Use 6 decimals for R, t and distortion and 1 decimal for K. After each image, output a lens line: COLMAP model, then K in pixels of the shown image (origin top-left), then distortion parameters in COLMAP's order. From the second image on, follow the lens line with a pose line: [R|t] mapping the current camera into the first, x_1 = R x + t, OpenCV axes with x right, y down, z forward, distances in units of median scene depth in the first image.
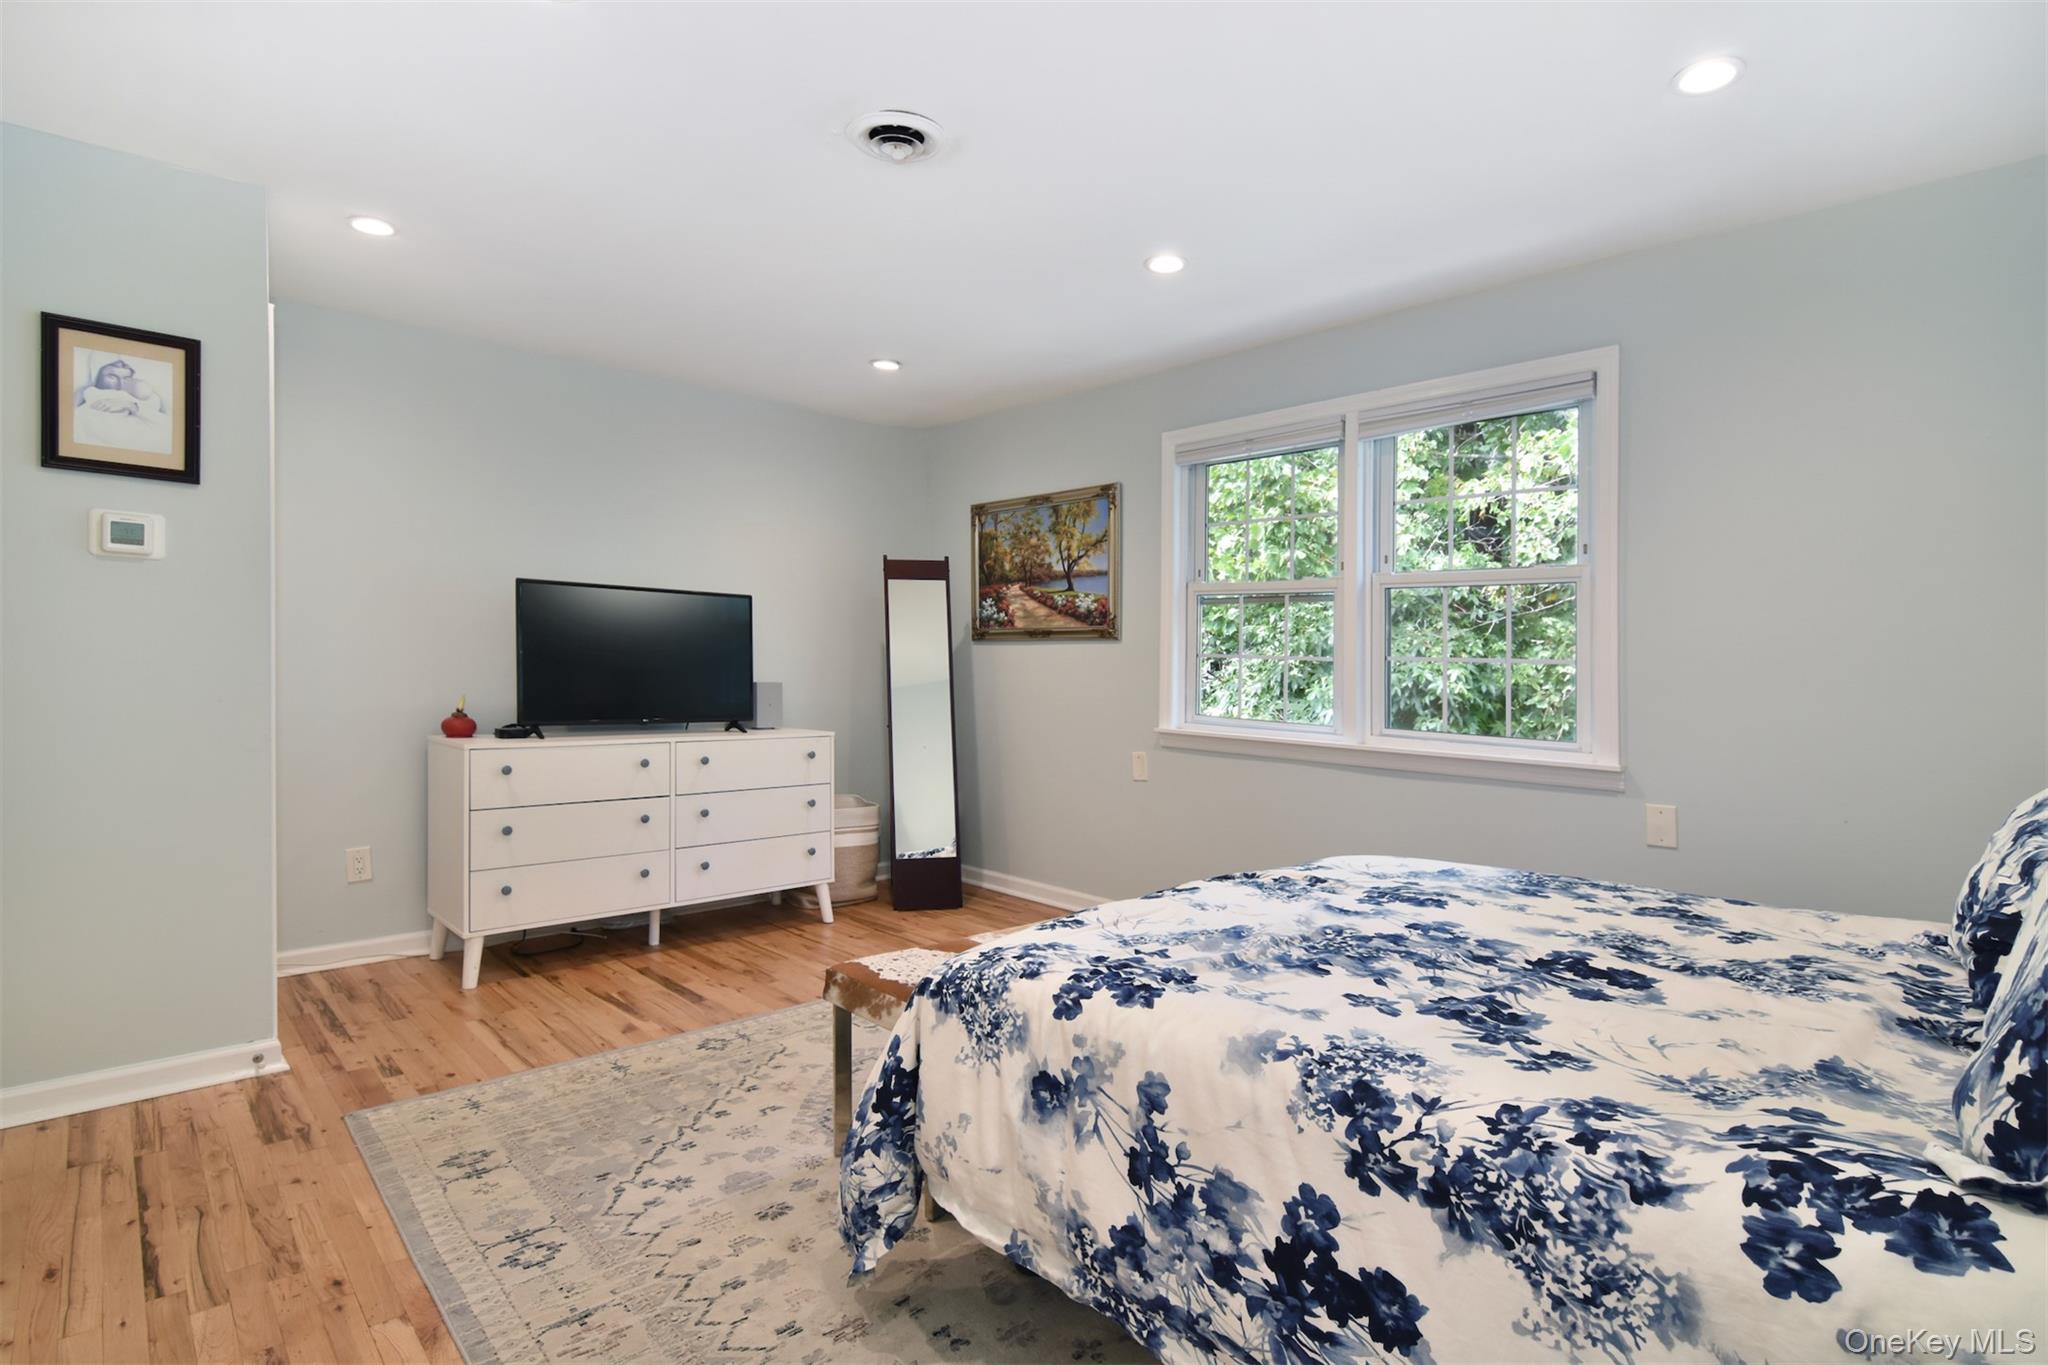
lens RADIAL K [[997.2, 0, 1013.9], [0, 997.2, 681.1], [0, 0, 1]] dist [-0.005844, -0.014032]
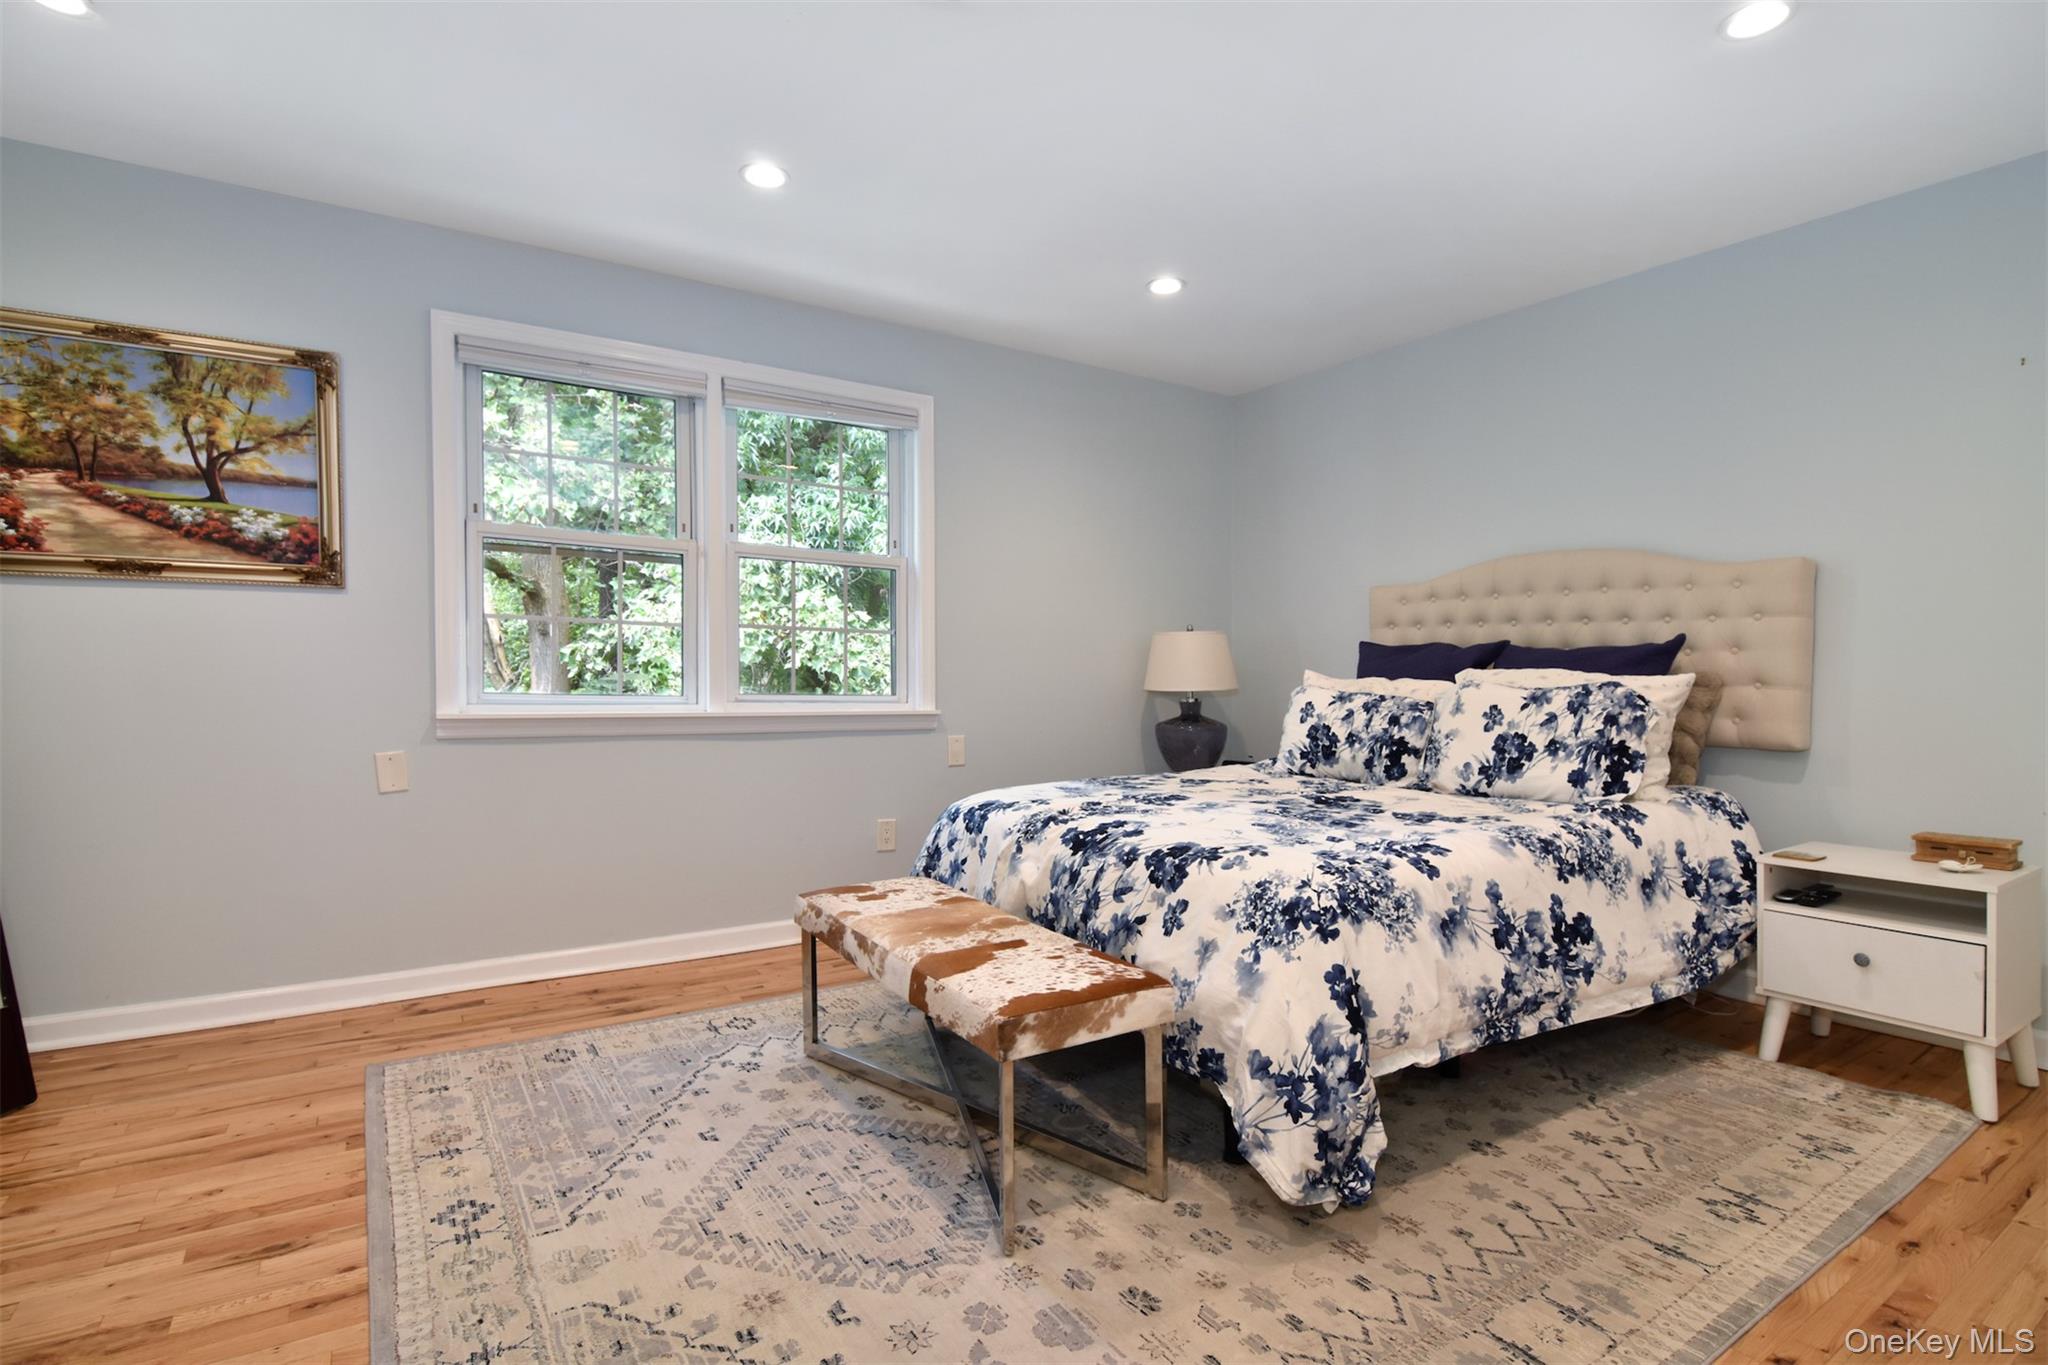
lens RADIAL K [[997.2, 0, 1013.9], [0, 997.2, 681.1], [0, 0, 1]] dist [-0.005844, -0.014032]
pose [[0.183225, -0.030388, 0.982601, -0.528002], [0.006357, 0.999538, 0.029726, 0.004399], [-0.983050, 0.000800, 0.183334, 0.485882]]
